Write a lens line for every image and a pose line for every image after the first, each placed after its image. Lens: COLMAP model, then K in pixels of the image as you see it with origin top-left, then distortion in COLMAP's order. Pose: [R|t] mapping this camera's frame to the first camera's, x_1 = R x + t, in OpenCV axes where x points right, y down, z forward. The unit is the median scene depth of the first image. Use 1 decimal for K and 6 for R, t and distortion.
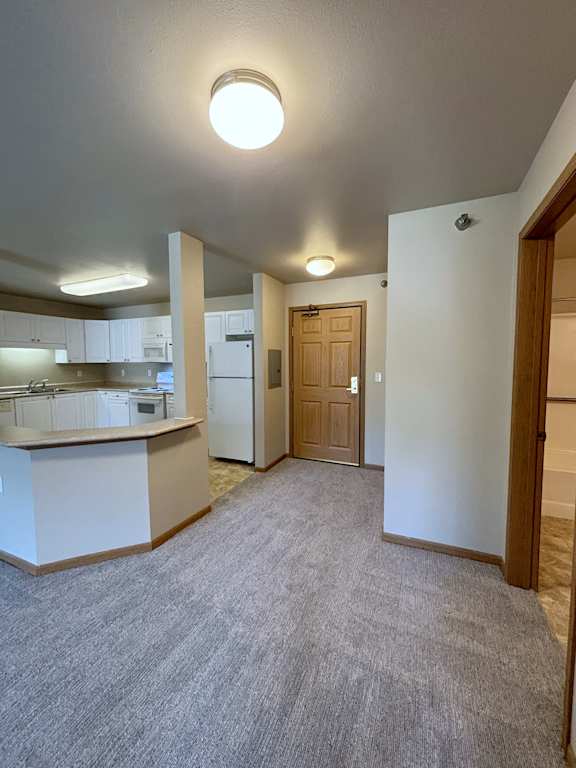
lens RADIAL K [[315.2, 0, 289.7], [0, 315.2, 376.5], [0, 0, 1]] dist [-0.002617, -0.000898]
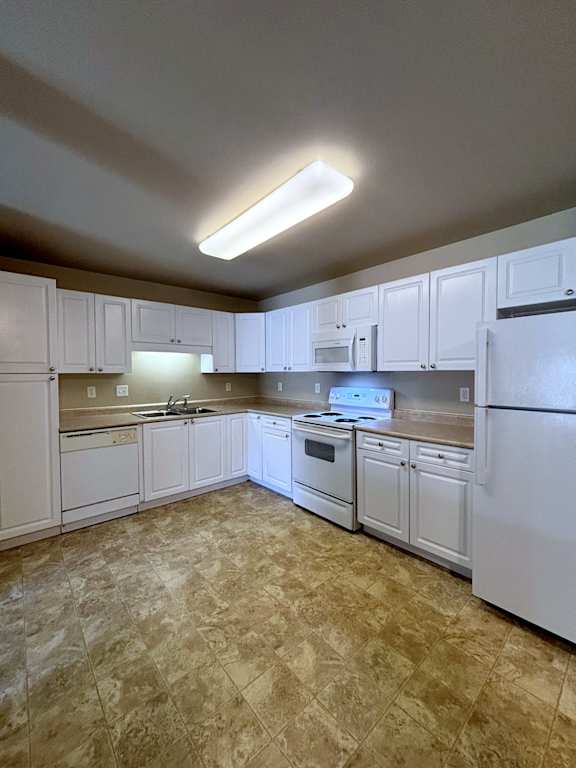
lens RADIAL K [[315.2, 0, 291.1], [0, 315.2, 375.4], [0, 0, 1]] dist [-0.002617, -0.000898]
pose [[0.914506, 0.005047, -0.404541, -0.256444], [-0.020677, 0.999199, -0.034275, -0.015836], [0.404044, 0.039709, 0.913877, 0.422116]]
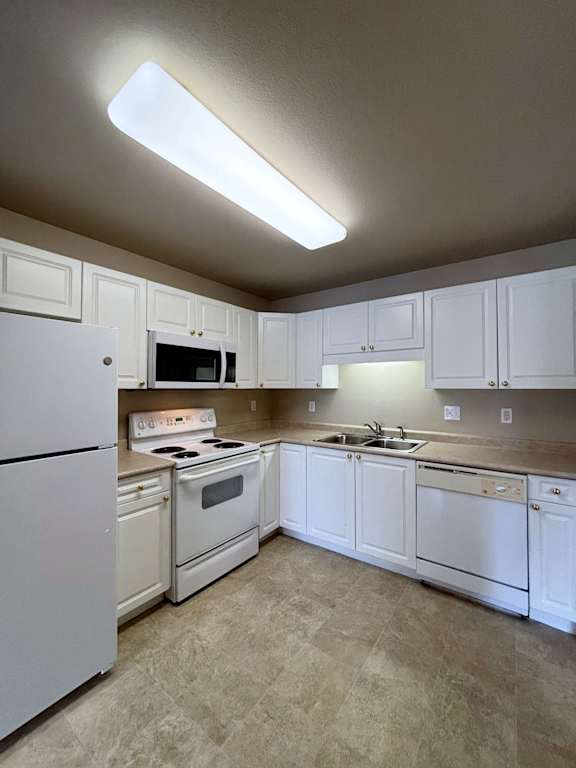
lens RADIAL K [[282.8, 0, 288.9], [0, 282.8, 382.1], [0, 0, 1]] dist [-0.000337, -0.000144]
pose [[0.989874, 0.003597, -0.141903, -0.566524], [-0.014165, 0.997192, -0.073537, -0.021995], [0.141240, 0.074803, 0.987145, 0.564723]]
